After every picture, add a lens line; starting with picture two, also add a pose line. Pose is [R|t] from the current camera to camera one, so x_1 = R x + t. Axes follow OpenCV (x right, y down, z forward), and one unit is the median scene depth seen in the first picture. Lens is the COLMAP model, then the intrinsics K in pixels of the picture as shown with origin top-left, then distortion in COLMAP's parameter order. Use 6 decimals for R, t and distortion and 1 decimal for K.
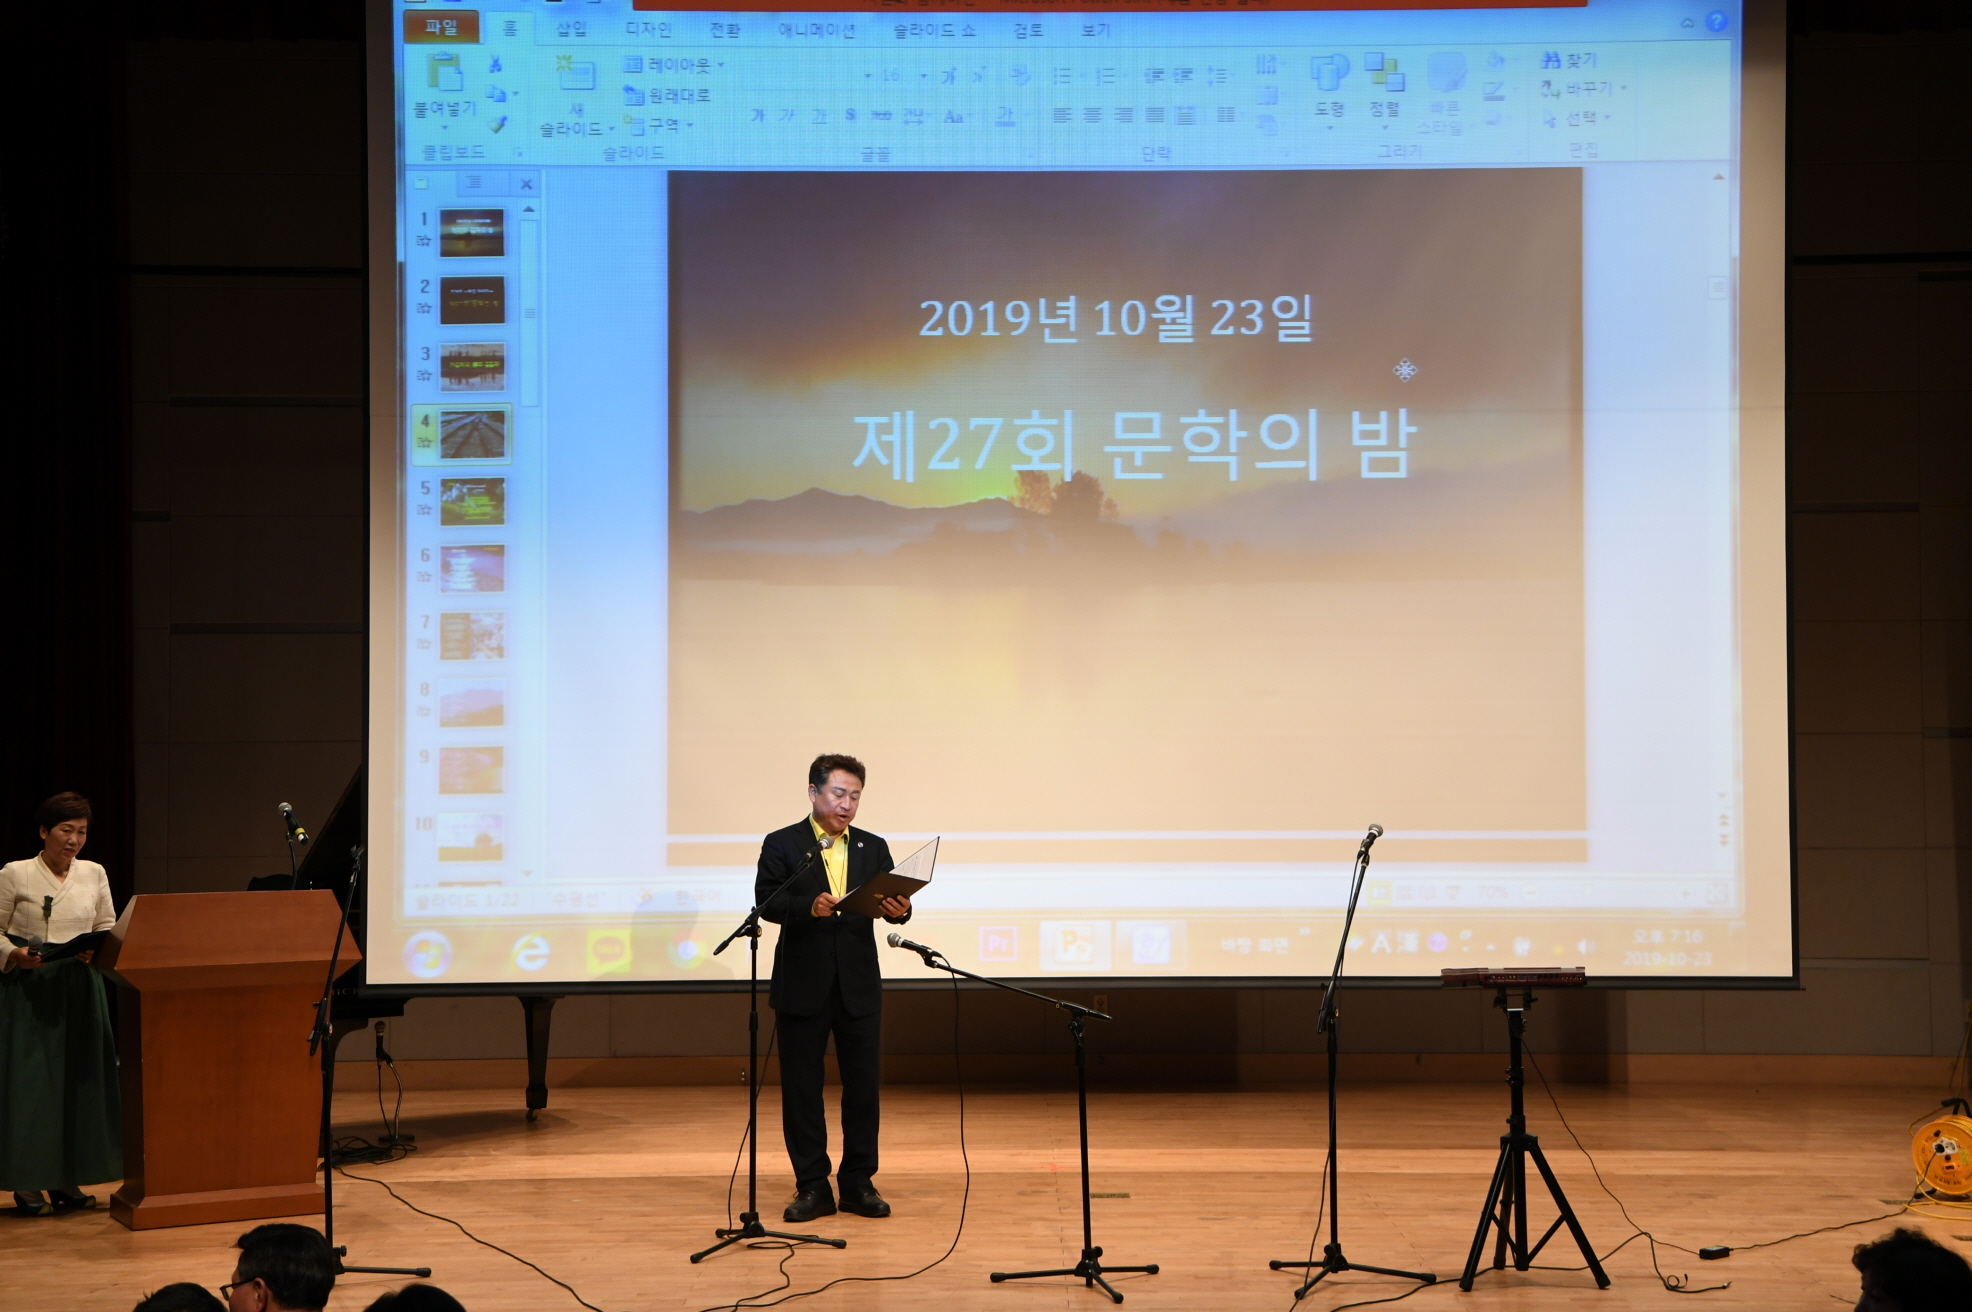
lens RADIAL K [[2869.5, 0, 989.7], [0, 2869.5, 666.5], [0, 0, 1]] dist [0.151091, 0.205134]
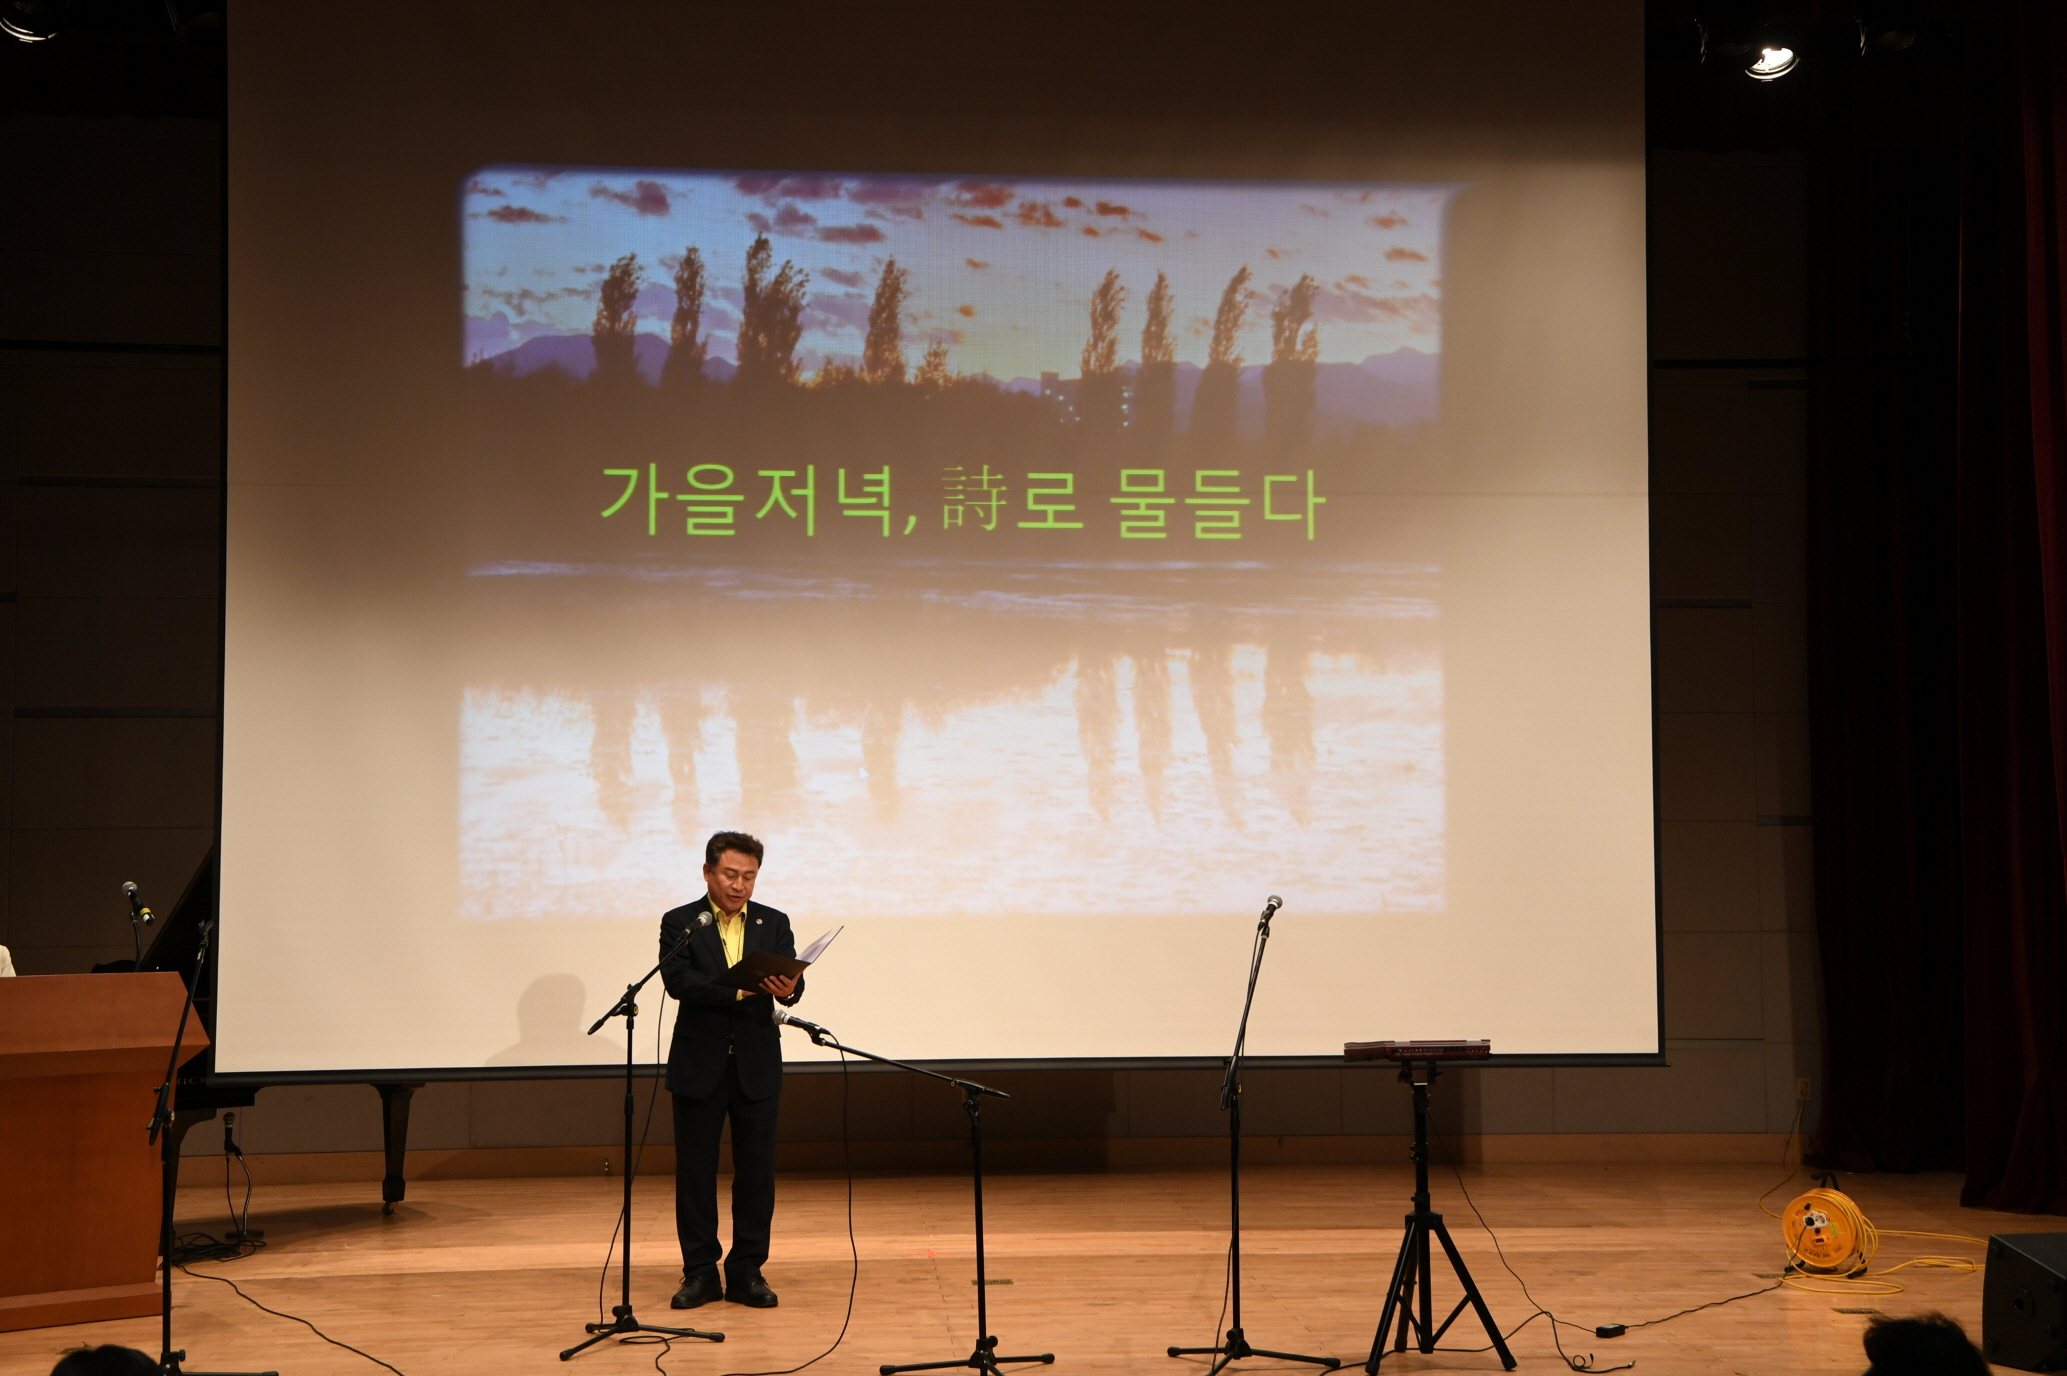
lens RADIAL K [[2672.6, 0, 1039.7], [0, 2672.6, 696.1], [0, 0, 1]] dist [0.102020, 0.195995]
pose [[0.996818, 0.005443, 0.079530, -0.016202], [-0.002782, 0.999434, -0.033534, 0.015702], [-0.079668, 0.033206, 0.996268, 0.087005]]
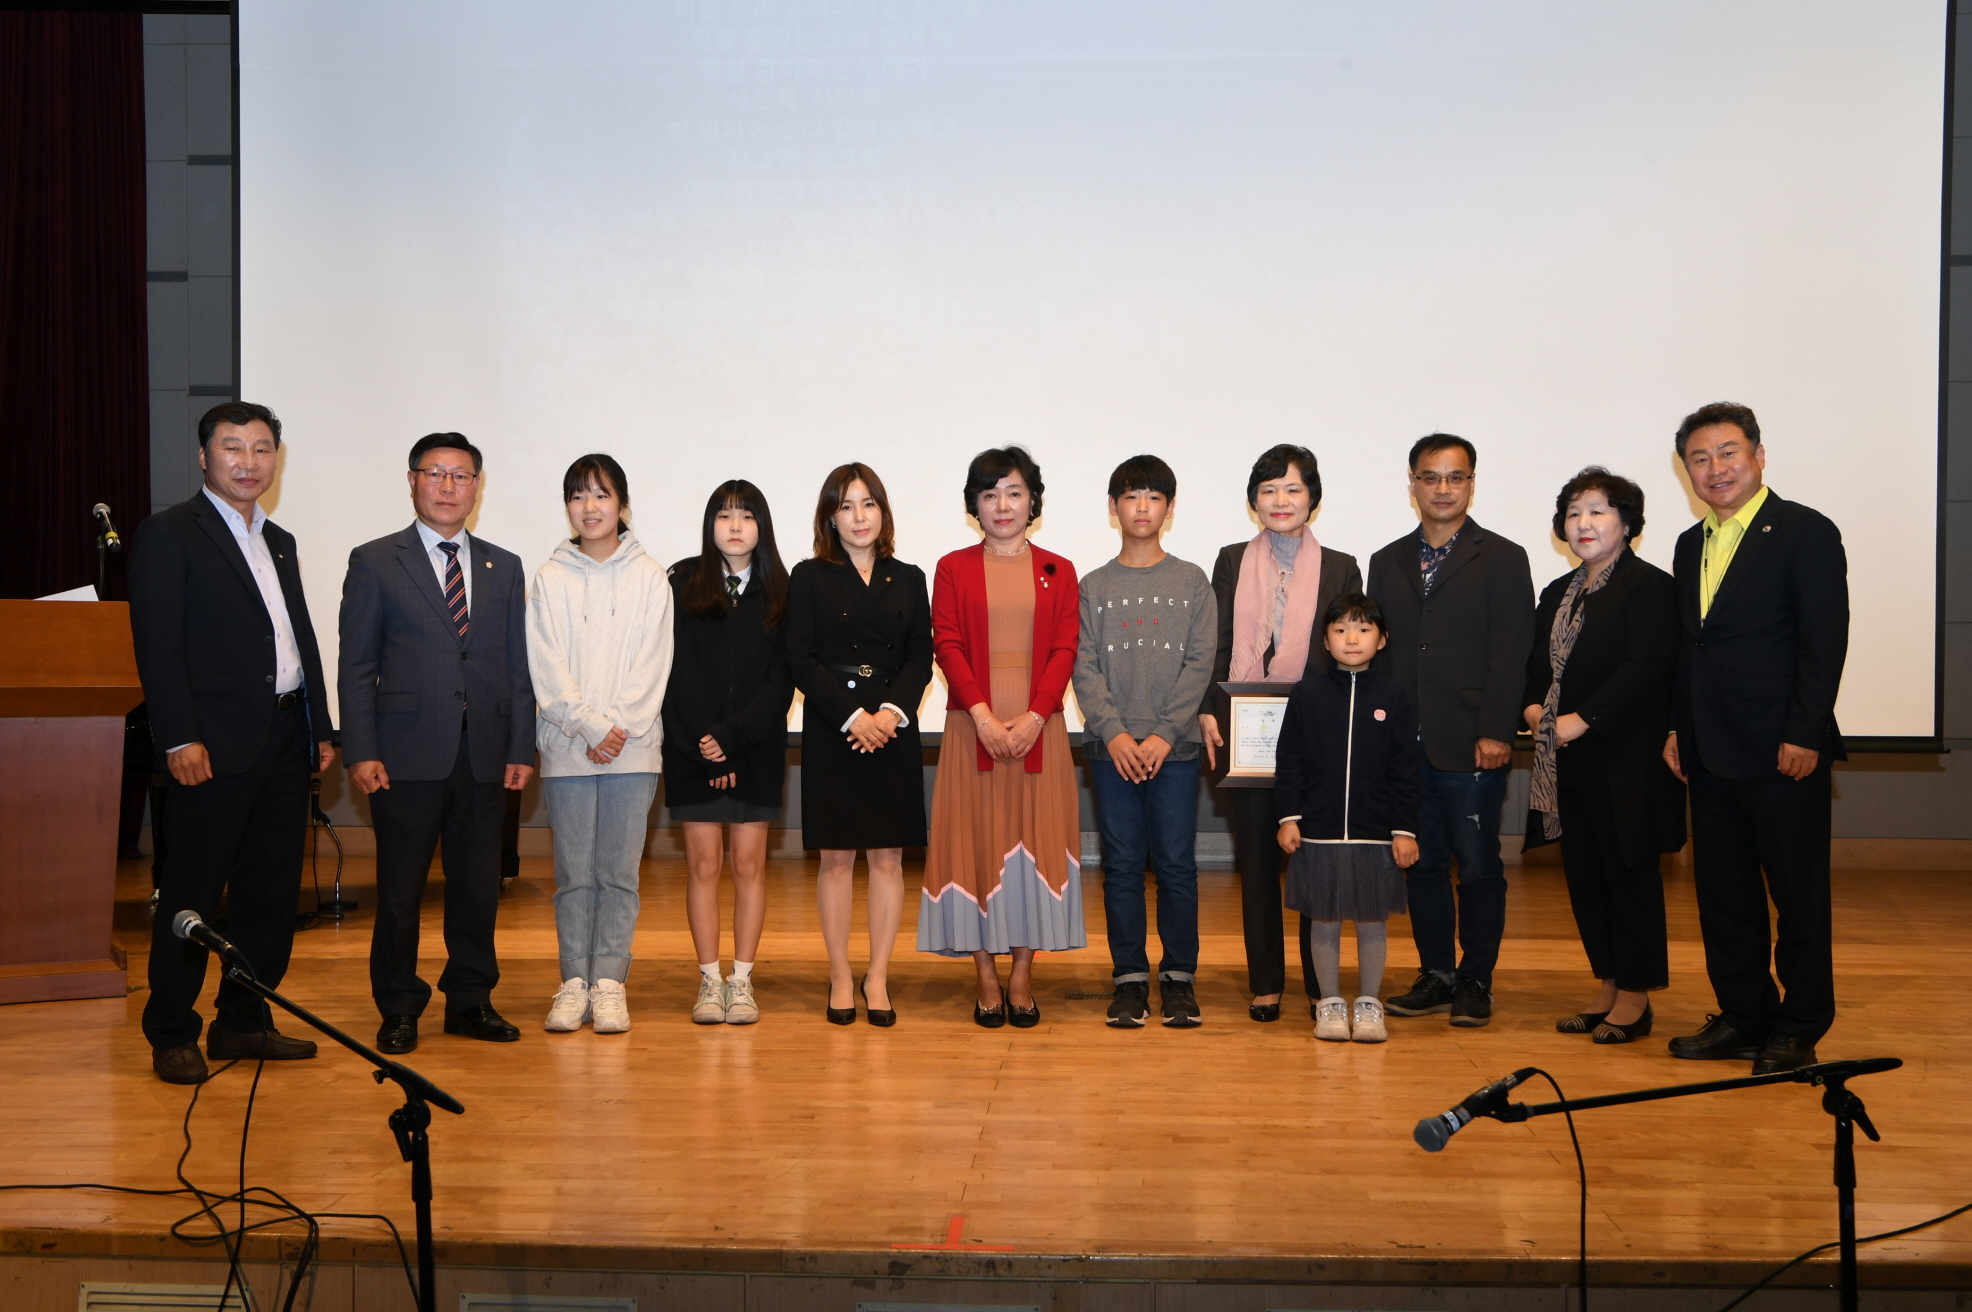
lens RADIAL K [[1990.3, 0, 986.0], [0, 1990.3, 656.0], [0, 0, 1]] dist [0.016745, 0.026962]
pose [[0.998090, 0.007977, -0.061252, 0.046962], [-0.005700, 0.999289, 0.037265, 0.071290], [0.061506, -0.036845, 0.997426, 0.465429]]
